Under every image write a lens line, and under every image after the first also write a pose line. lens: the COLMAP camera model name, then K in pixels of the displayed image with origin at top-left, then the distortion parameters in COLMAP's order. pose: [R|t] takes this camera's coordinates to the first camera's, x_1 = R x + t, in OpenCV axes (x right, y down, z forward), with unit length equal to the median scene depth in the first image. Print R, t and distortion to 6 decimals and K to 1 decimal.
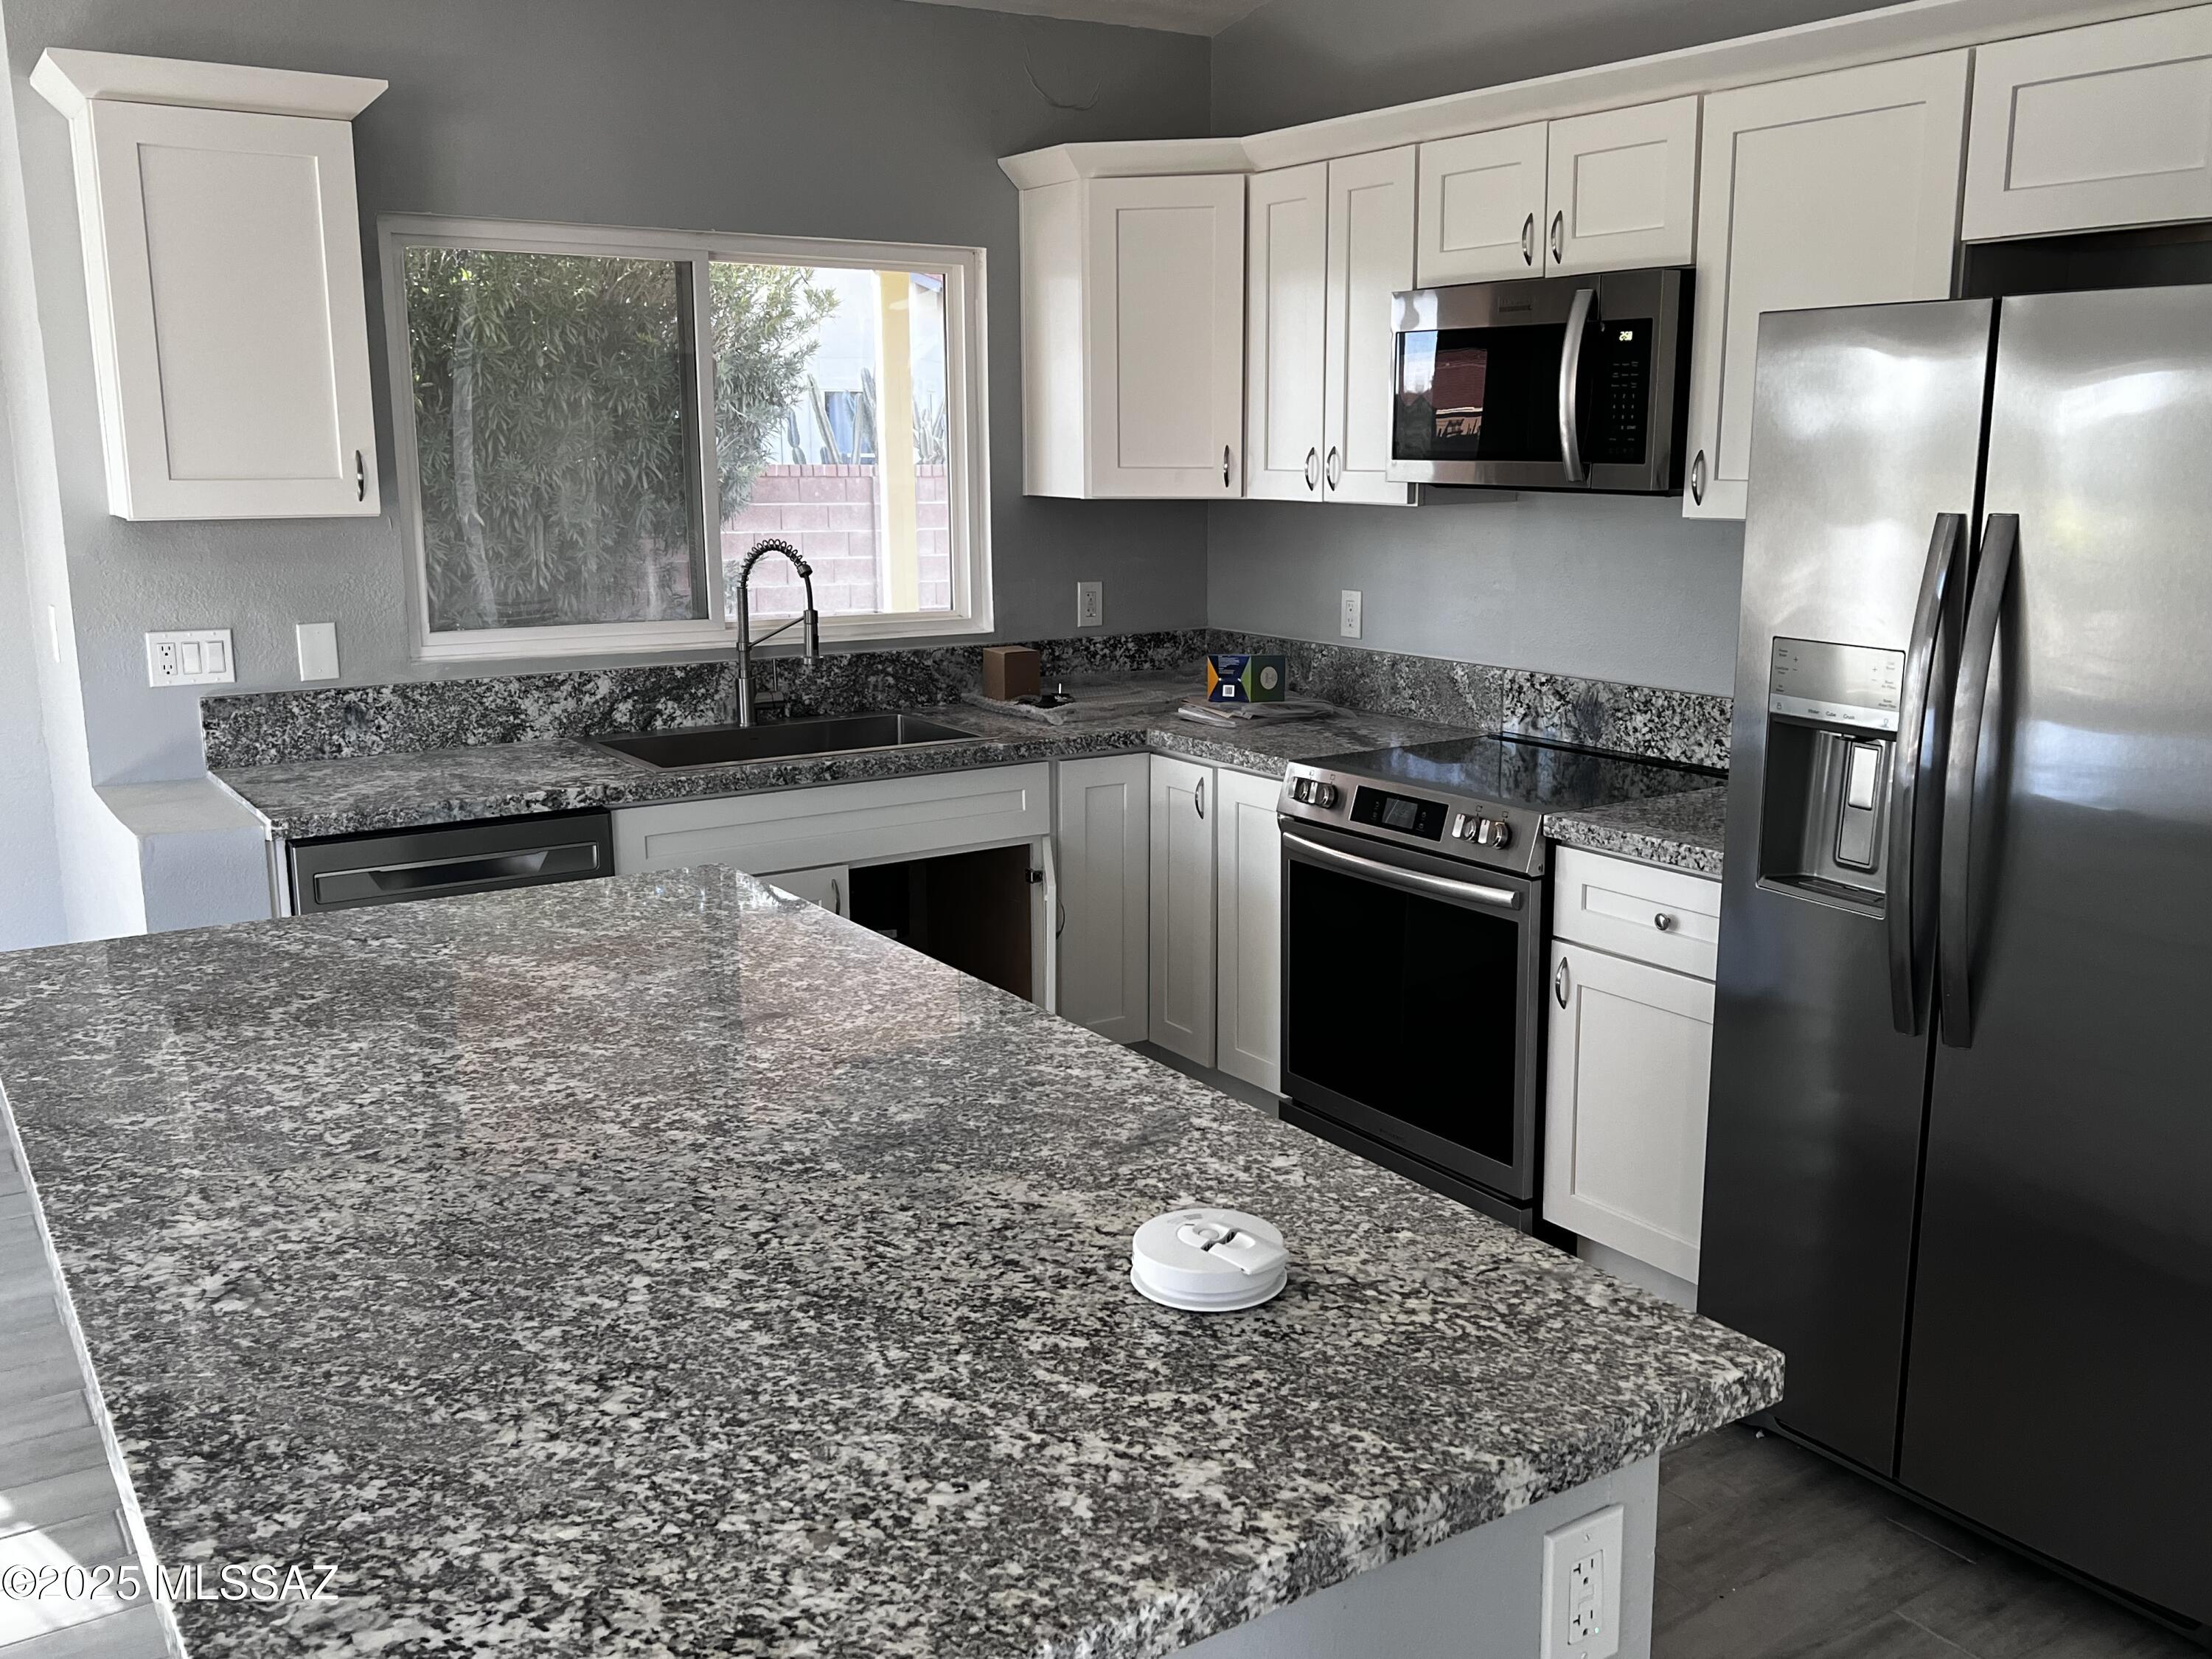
lens RADIAL K [[1948.0, 0, 1125.9], [0, 1948.0, 838.9], [0, 0, 1]] dist [0.076418, -0.125190]
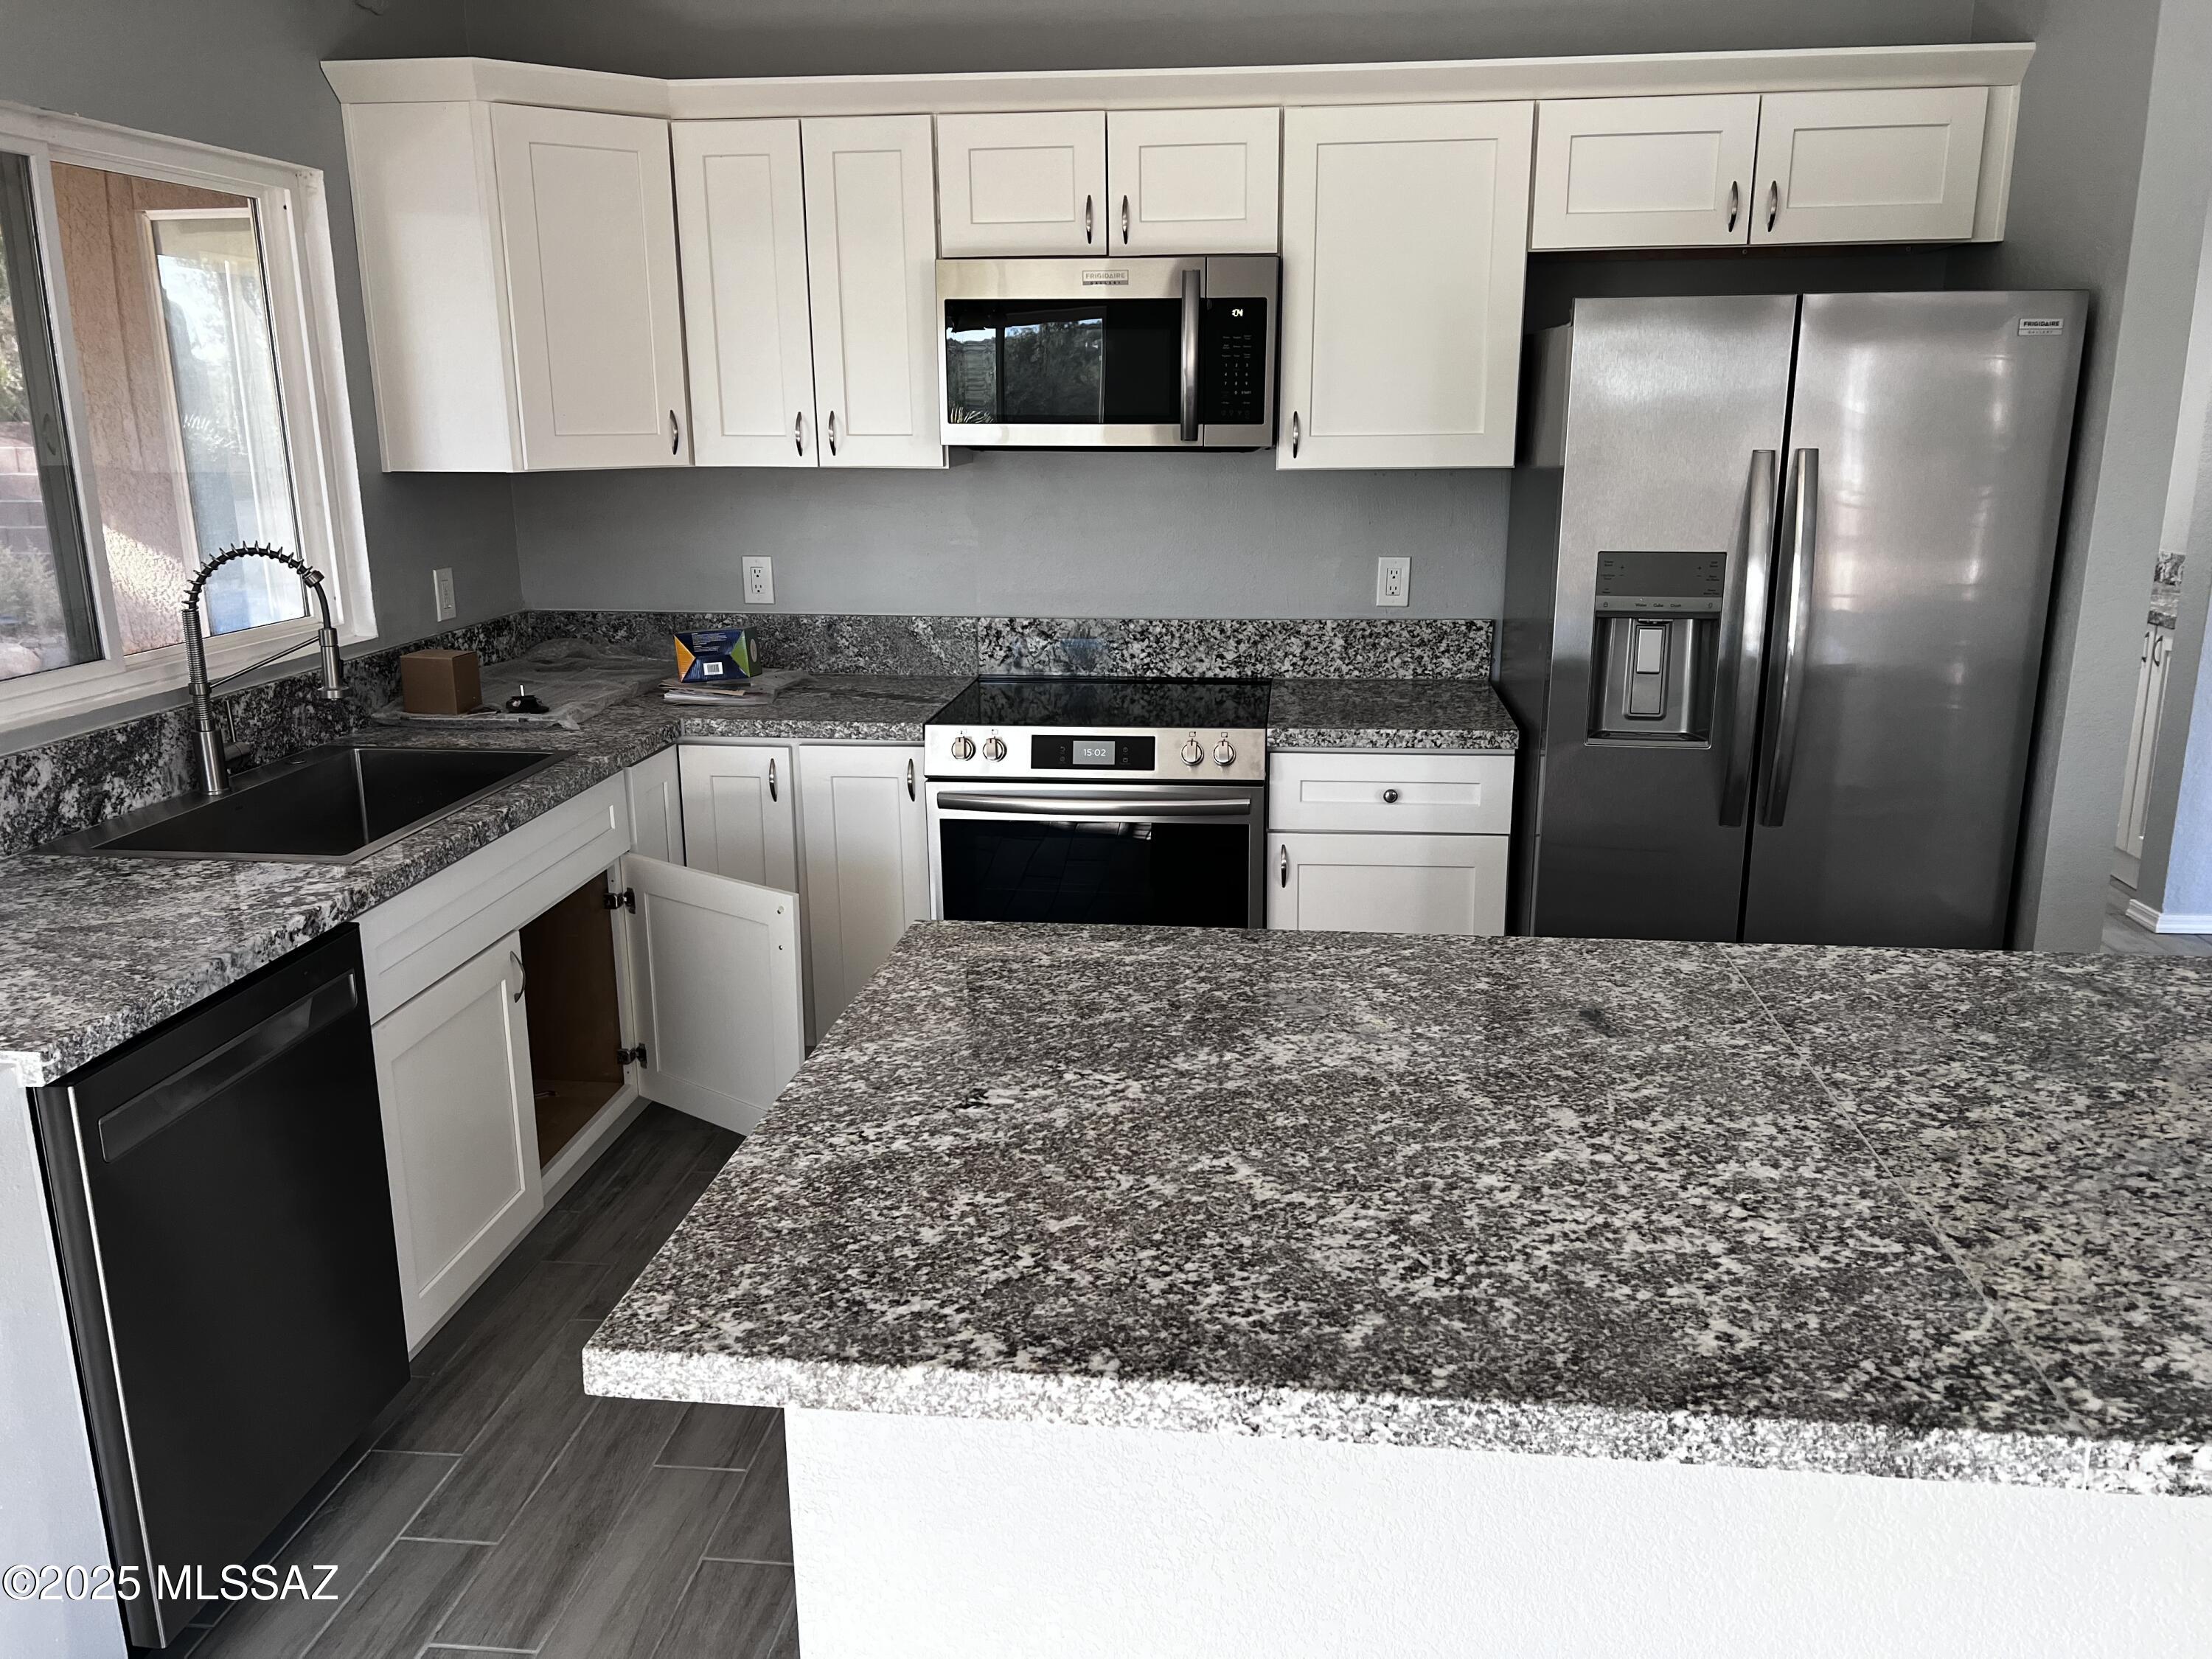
lens RADIAL K [[1676.4, 0, 1125.9], [0, 1676.4, 825.1], [0, 0, 1]] dist [0.052241, -0.057970]
pose [[0.642108, -0.190481, 0.742573, -0.545780], [0.160535, 0.980573, 0.112715, -0.075838], [-0.749617, 0.046834, 0.660212, 0.377125]]
